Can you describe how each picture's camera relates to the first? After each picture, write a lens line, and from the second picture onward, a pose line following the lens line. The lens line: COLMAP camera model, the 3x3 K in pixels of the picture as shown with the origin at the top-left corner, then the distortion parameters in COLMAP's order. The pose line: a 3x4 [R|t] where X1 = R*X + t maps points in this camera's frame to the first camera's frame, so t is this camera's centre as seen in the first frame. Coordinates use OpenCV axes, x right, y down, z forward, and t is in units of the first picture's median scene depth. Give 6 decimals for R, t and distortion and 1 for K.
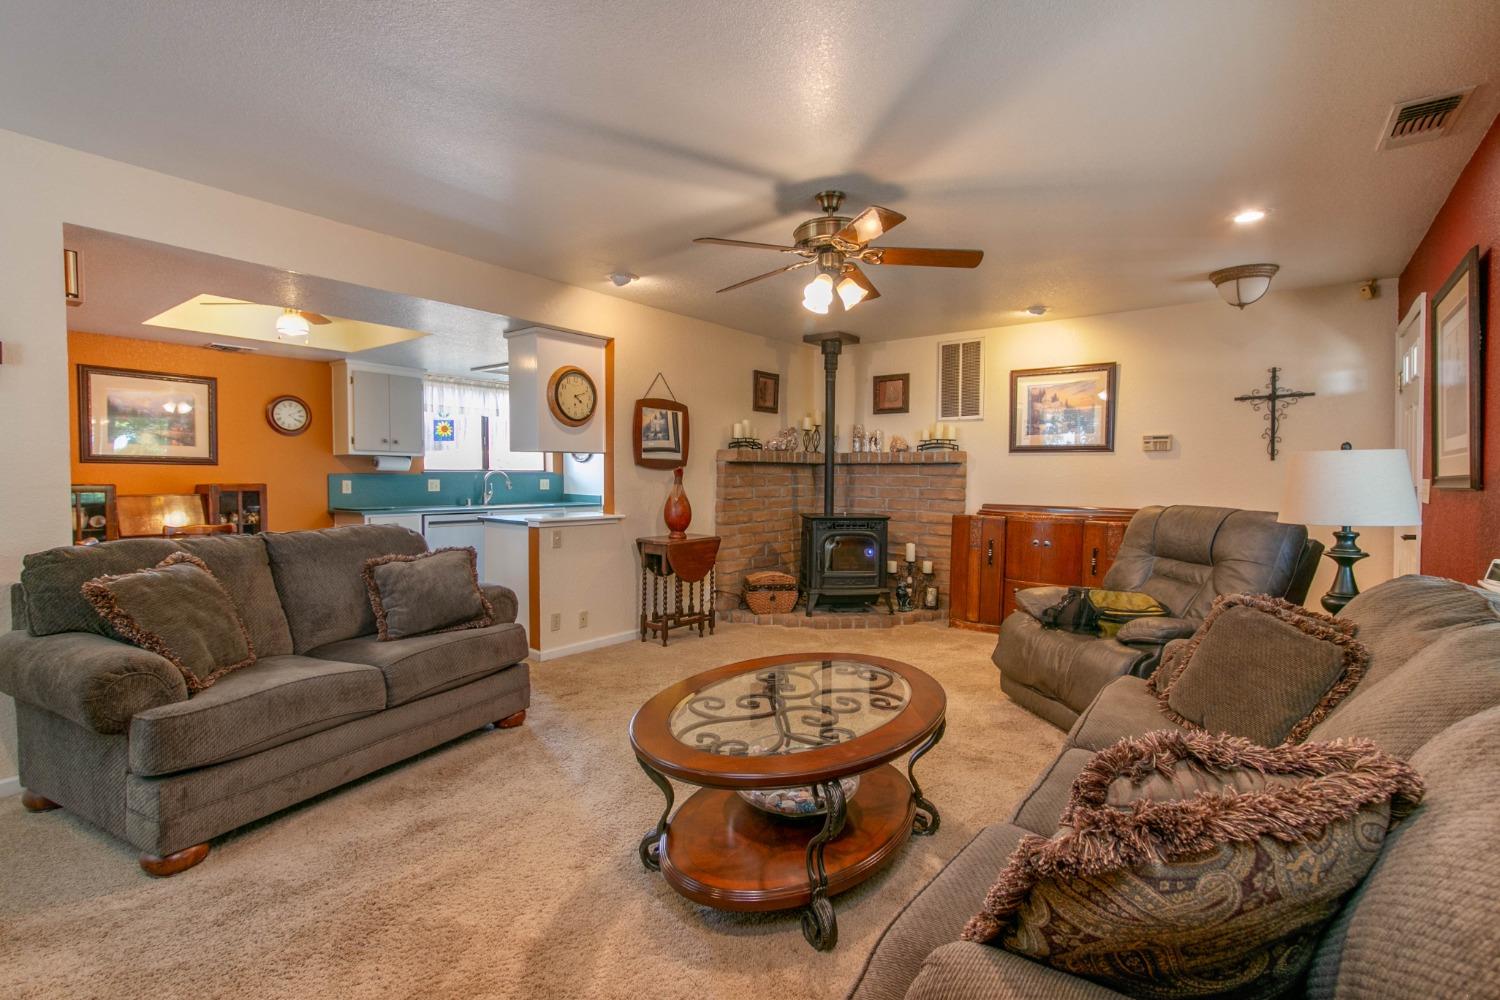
lens RADIAL K [[693.3, 0, 740.5], [0, 693.3, 499.9], [0, 0, 1]] dist [0.000457, 0.000031]
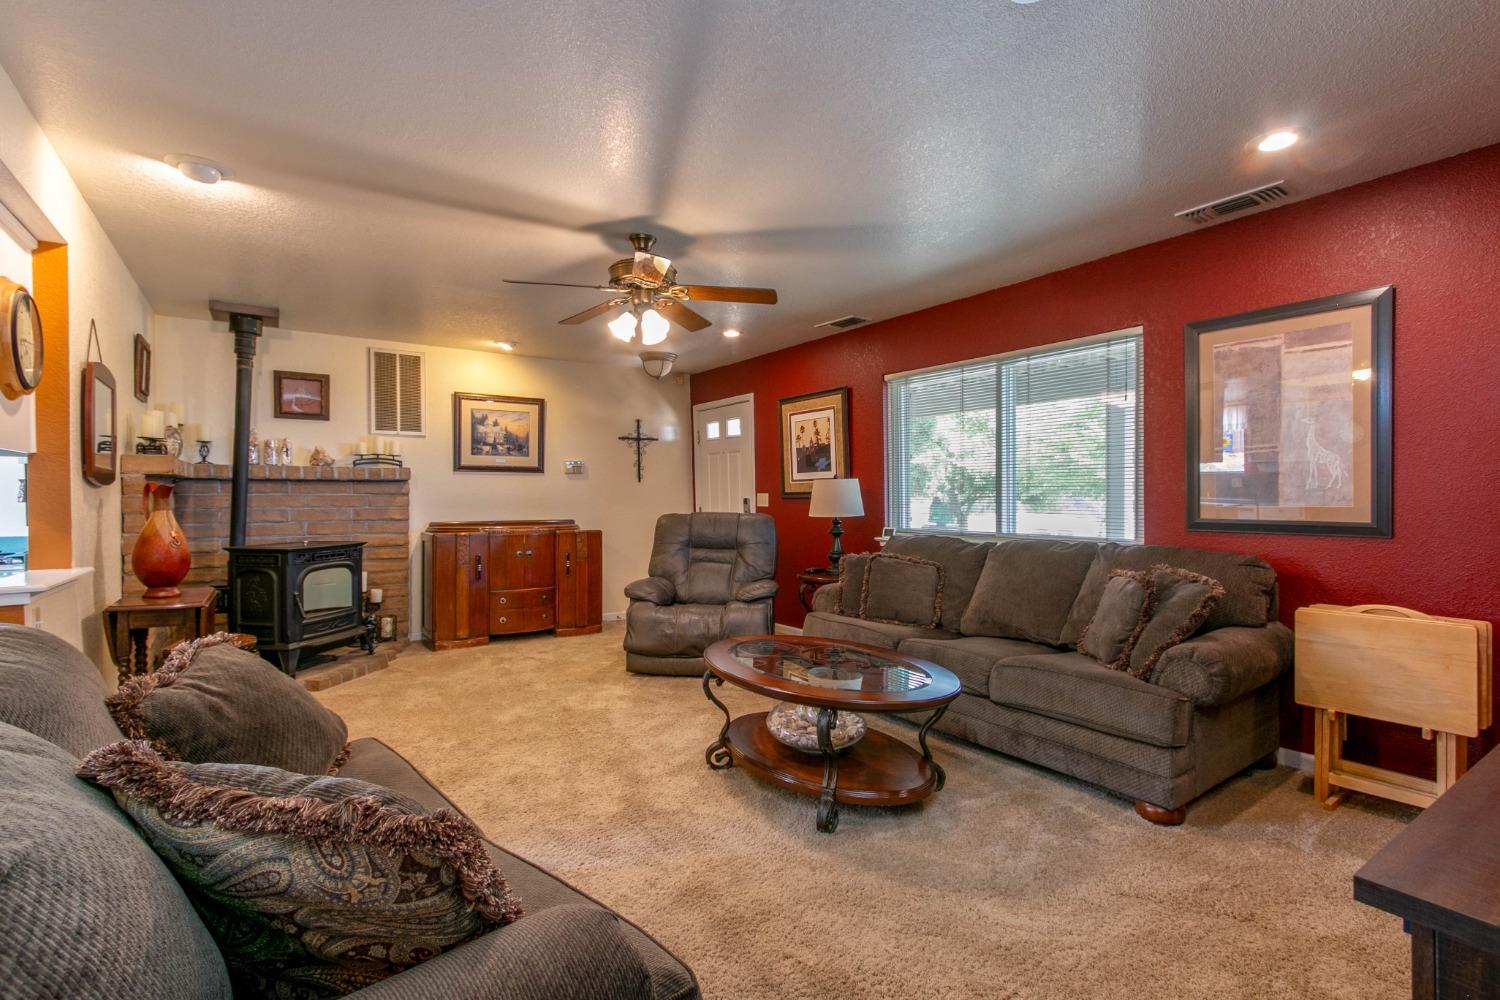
lens RADIAL K [[693.3, 0, 740.8], [0, 693.3, 493.8], [0, 0, 1]] dist [0.000457, 0.000031]
pose [[0.299106, -0.005903, 0.954202, -0.468586], [0.038874, 0.999226, -0.006004, -0.011772], [-0.953428, 0.038889, 0.299104, 0.289898]]
